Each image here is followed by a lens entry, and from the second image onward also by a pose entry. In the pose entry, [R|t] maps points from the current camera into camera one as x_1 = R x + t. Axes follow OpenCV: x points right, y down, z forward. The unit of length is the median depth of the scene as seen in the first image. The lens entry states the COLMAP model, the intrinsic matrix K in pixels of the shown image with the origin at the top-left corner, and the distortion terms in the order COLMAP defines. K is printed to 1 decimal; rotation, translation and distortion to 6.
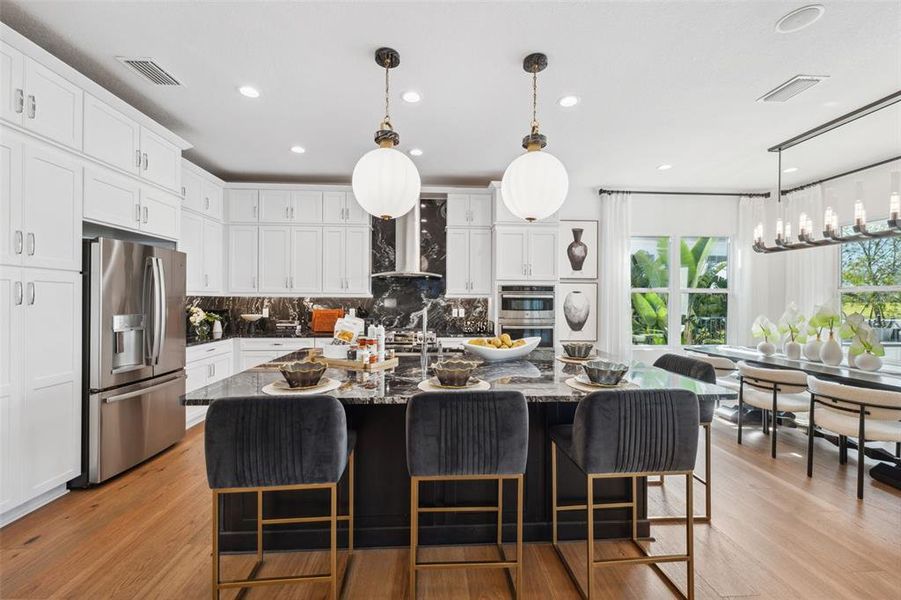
lens RADIAL K [[367.0, 0, 450.5], [0, 367.0, 300.0], [0, 0, 1]] dist [0.001375, 0.000306]
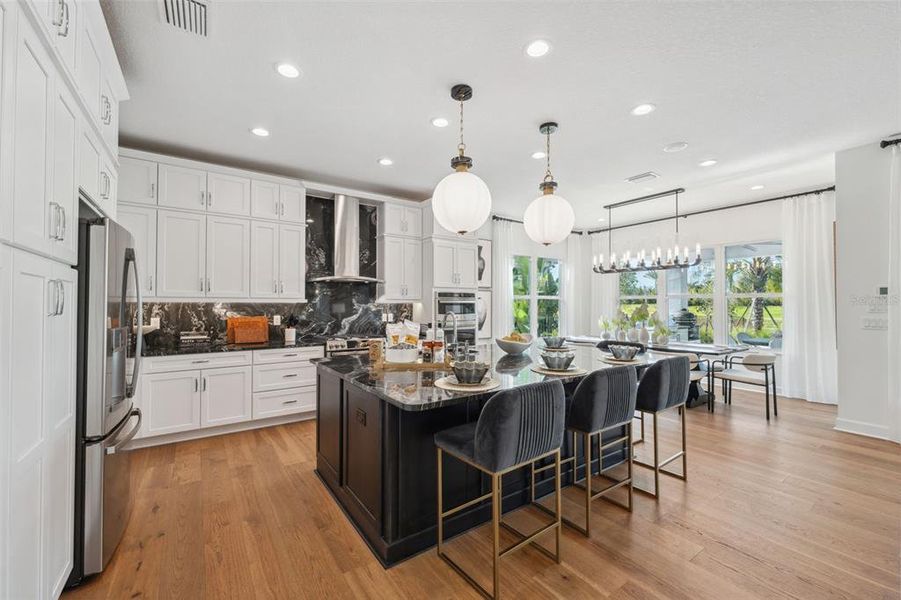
lens RADIAL K [[367.0, 0, 450.5], [0, 367.0, 300.0], [0, 0, 1]] dist [0.001375, 0.000306]
pose [[0.849704, 0.002966, 0.527252, -0.394665], [0.003902, 0.999921, -0.011913, -0.001811], [-0.527246, 0.012179, 0.849626, 0.029185]]
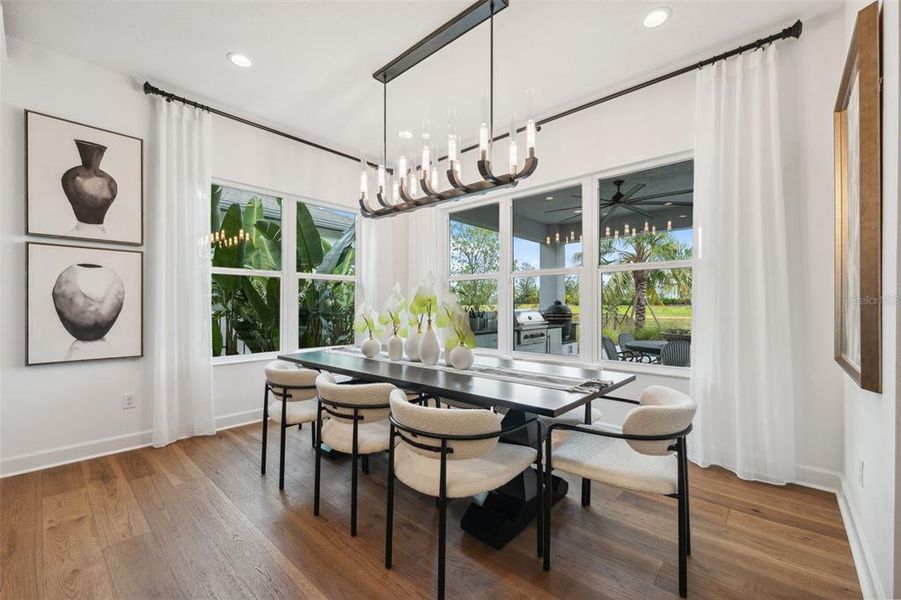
lens RADIAL K [[371.2, 0, 450.1], [0, 371.2, 305.1], [0, 0, 1]] dist [-0.001102, -0.000050]
pose [[0.713096, -0.001800, 0.701064, 0.367365], [0.004035, 0.999991, -0.001537, 0.039919], [-0.701055, 0.003925, 0.713097, 0.296811]]
